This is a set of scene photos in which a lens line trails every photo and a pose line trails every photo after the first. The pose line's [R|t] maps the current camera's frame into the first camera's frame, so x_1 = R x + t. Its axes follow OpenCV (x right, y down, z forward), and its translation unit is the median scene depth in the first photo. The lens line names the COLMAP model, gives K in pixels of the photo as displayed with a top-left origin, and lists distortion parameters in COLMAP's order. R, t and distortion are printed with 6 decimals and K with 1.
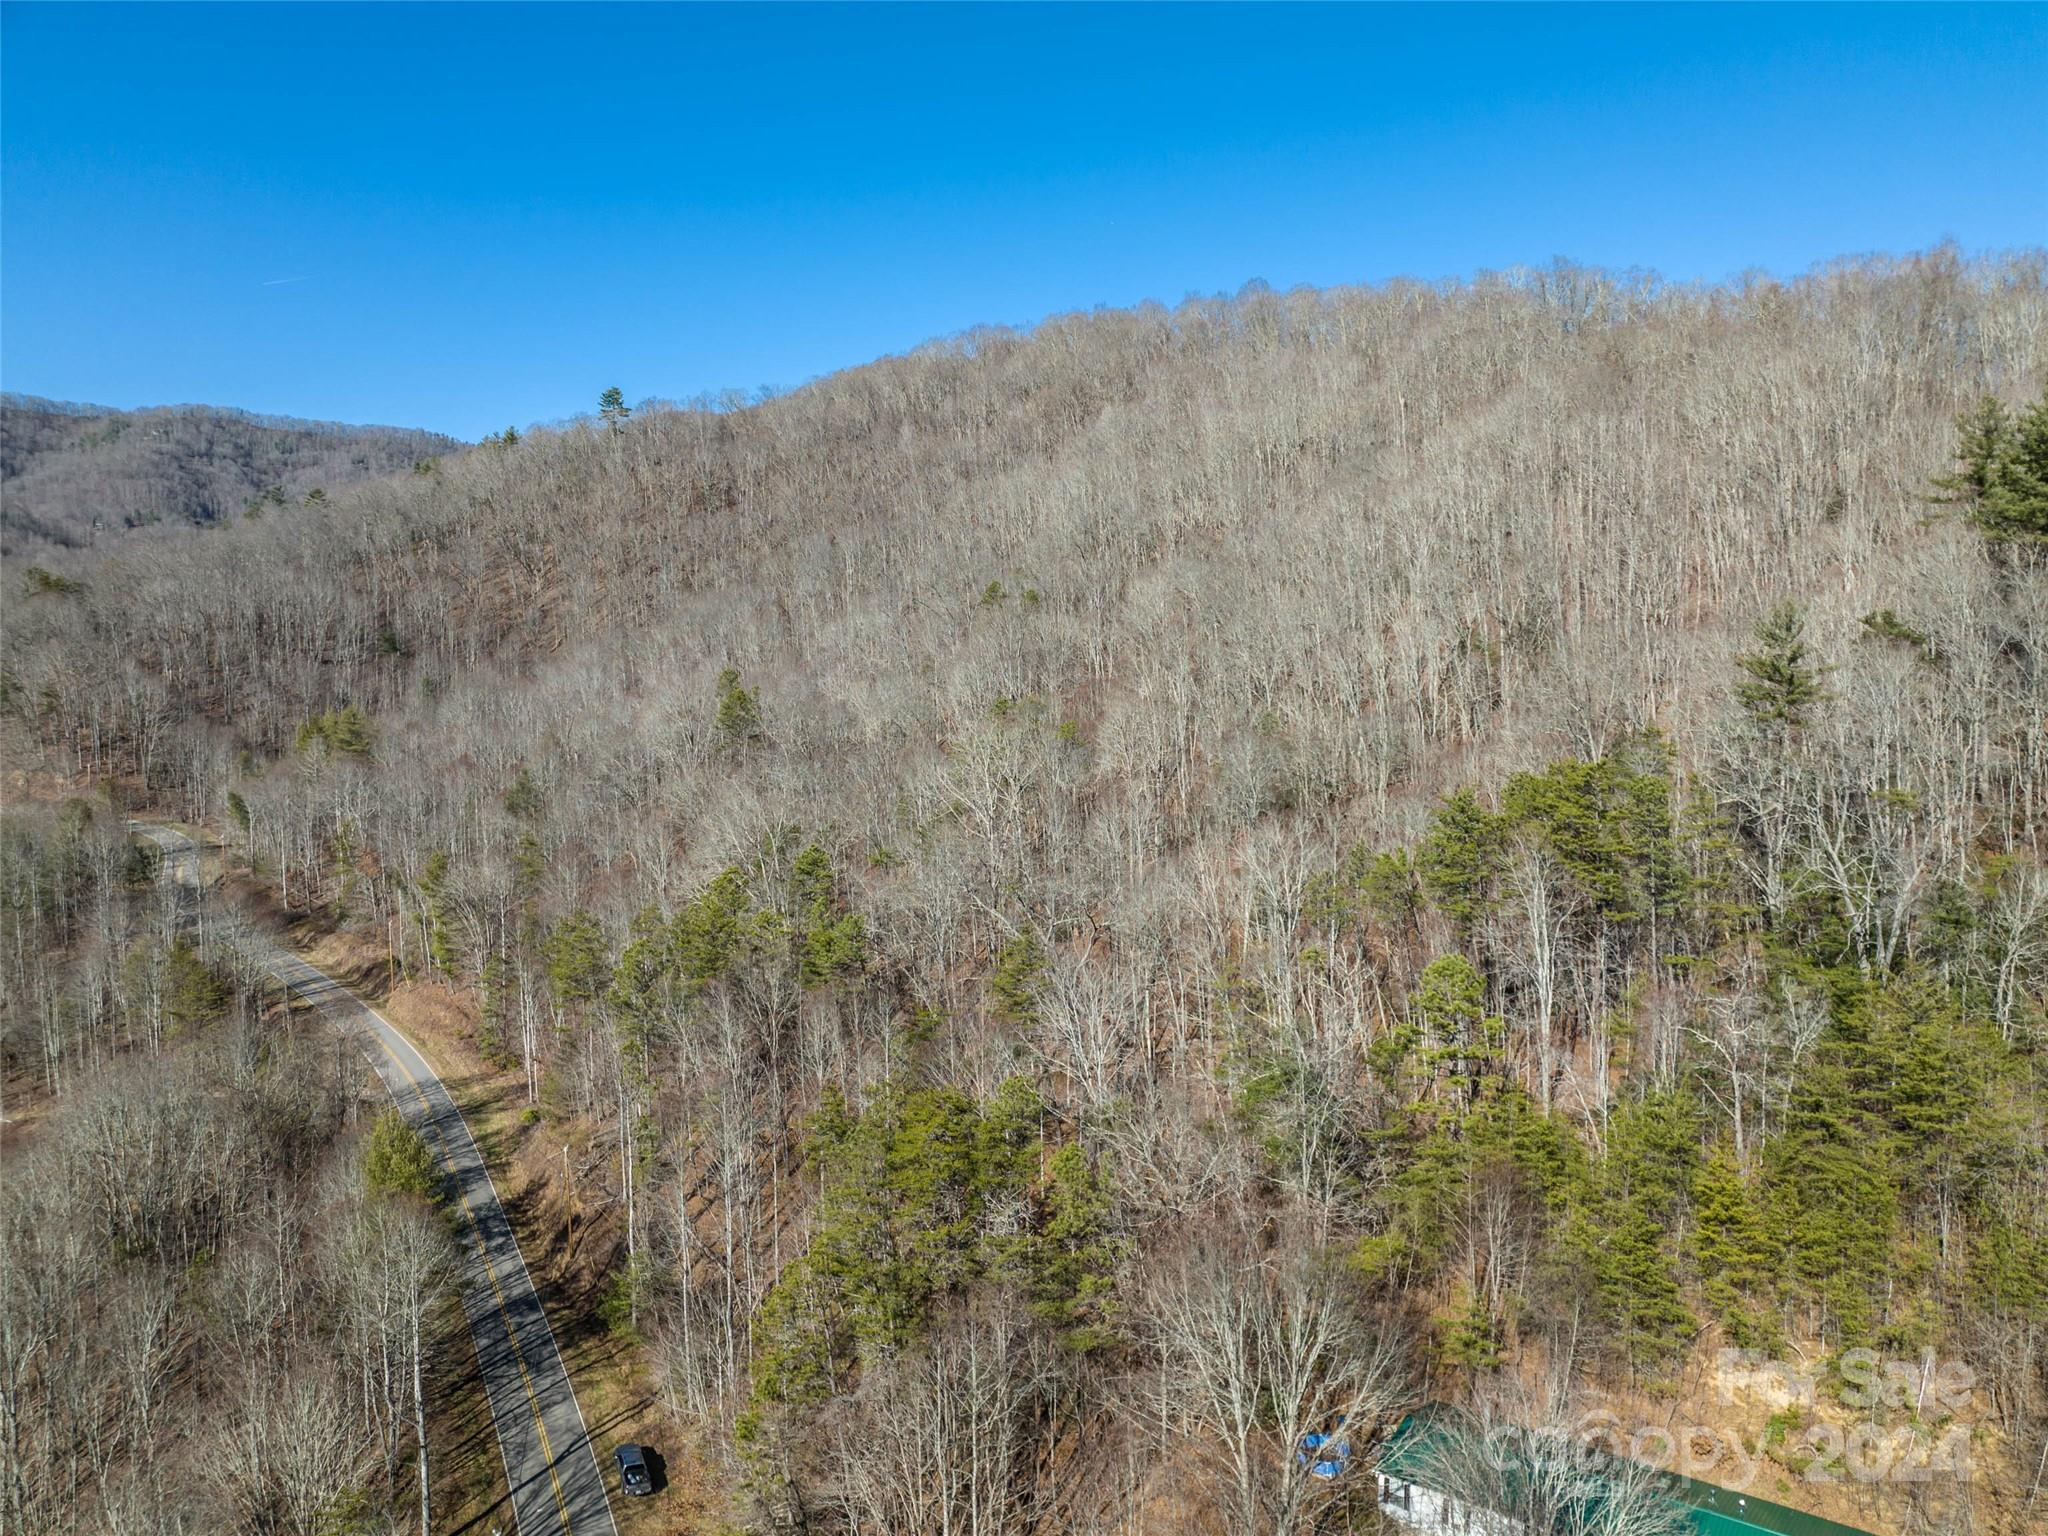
lens RADIAL K [[1439.6, 0, 1022.3], [0, 1439.6, 767.1], [0, 0, 1]] dist [-0.038637, -0.001364]
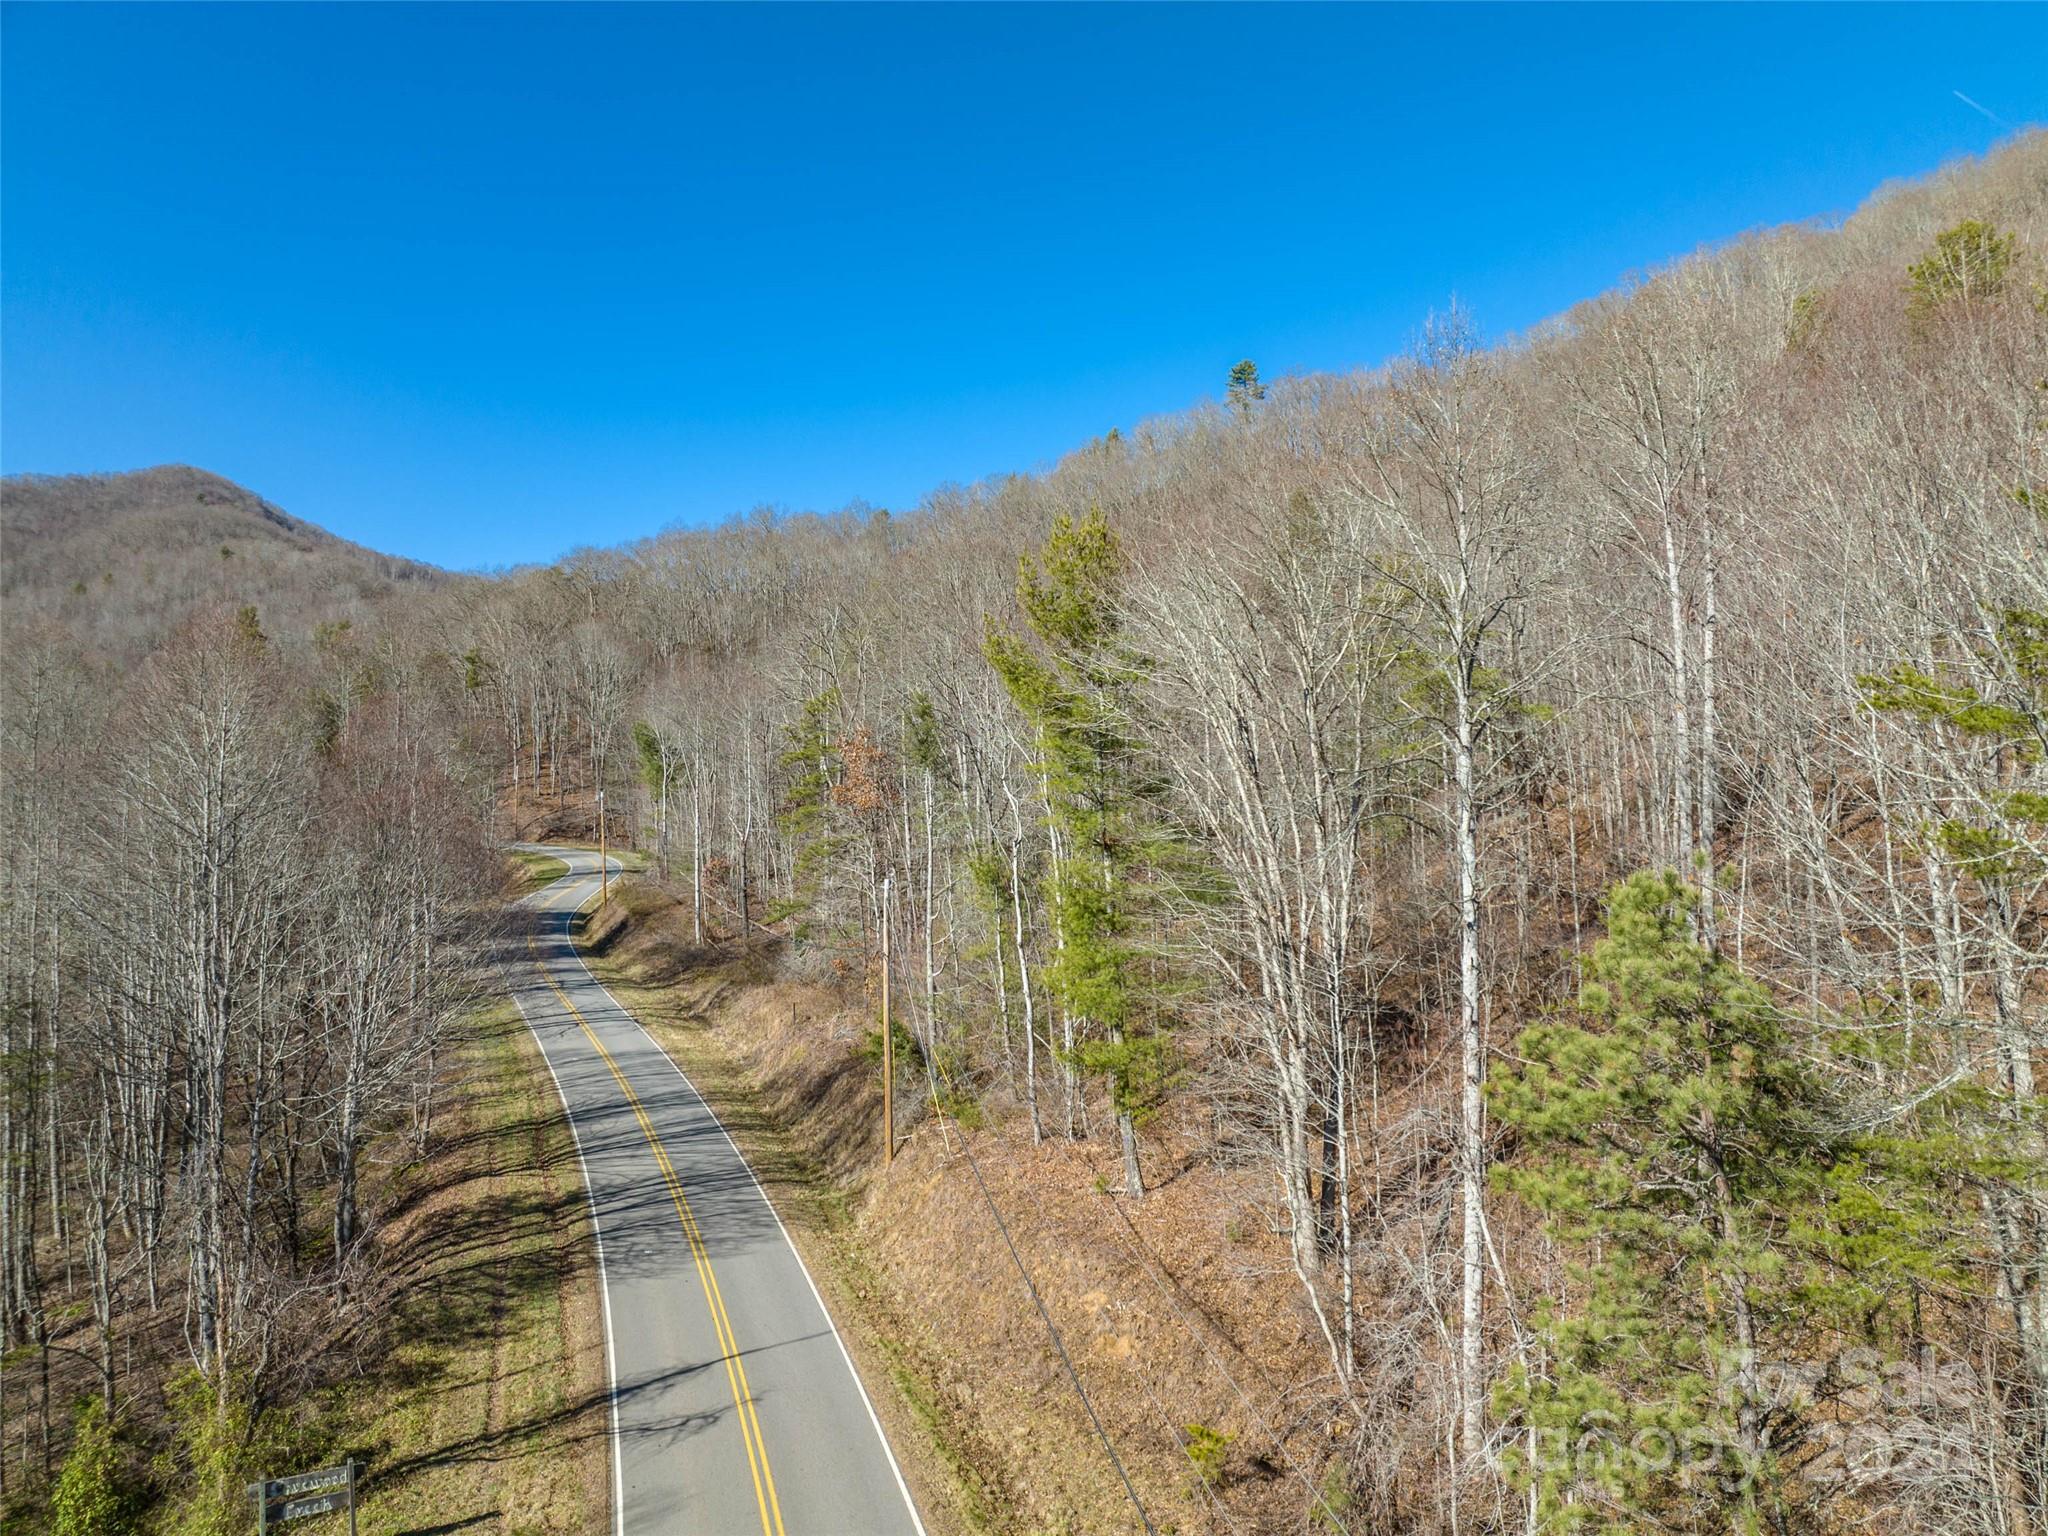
lens RADIAL K [[1439.6, 0, 1019.7], [0, 1439.6, 773.3], [0, 0, 1]] dist [-0.038637, -0.001364]
pose [[0.928134, -0.023724, -0.371488, -0.313769], [-0.023184, 0.992346, -0.121296, 0.115893], [0.371522, 0.121192, 0.920480, 0.743851]]
